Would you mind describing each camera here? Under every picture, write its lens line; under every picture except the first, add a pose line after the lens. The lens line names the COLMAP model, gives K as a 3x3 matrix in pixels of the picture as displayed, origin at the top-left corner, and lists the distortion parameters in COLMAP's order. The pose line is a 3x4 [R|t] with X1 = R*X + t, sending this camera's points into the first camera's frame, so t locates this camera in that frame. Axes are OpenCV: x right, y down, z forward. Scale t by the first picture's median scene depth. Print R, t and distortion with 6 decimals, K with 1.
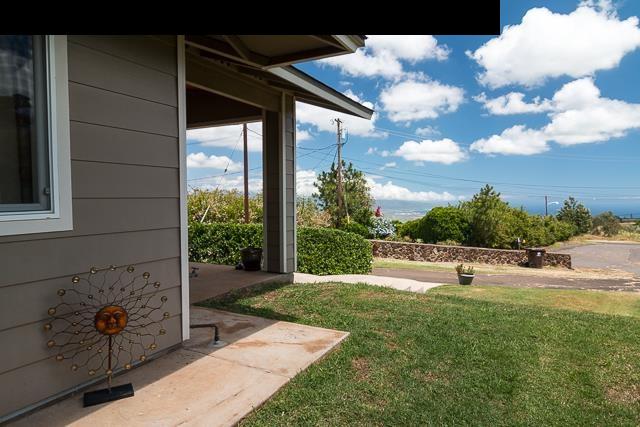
lens RADIAL K [[397.4, 0, 320.0], [0, 397.4, 211.4], [0, 0, 1]] dist [-0.006047, -0.000605]
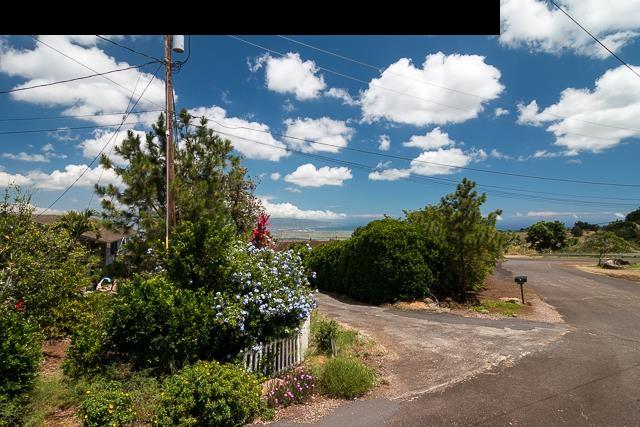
lens RADIAL K [[358.9, 0, 319.5], [0, 358.9, 209.5], [0, 0, 1]] dist [-0.006252, 0.002377]
pose [[0.966257, 0.003666, 0.257554, 0.104808], [0.010162, 0.998578, -0.052341, -0.000302], [-0.257380, 0.053192, 0.964845, 0.628978]]
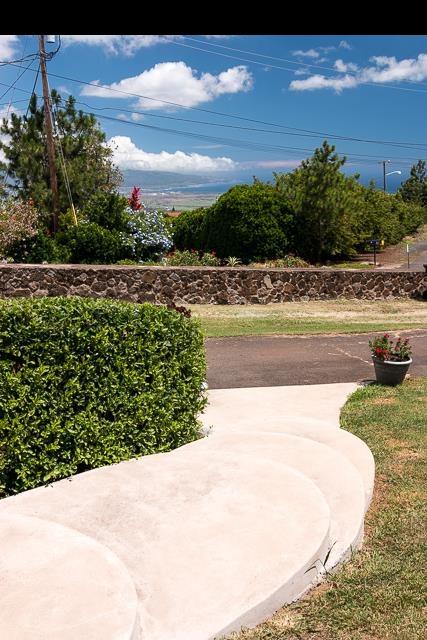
lens RADIAL K [[664.2, 0, 218.7], [0, 664.2, 315.2], [0, 0, 1]] dist [-0.004186, 0.000000]
pose [[0.954855, -0.077071, 0.286902, -0.002778], [0.023024, 0.982055, 0.187182, -0.008459], [-0.296180, -0.172126, 0.939495, 0.150639]]
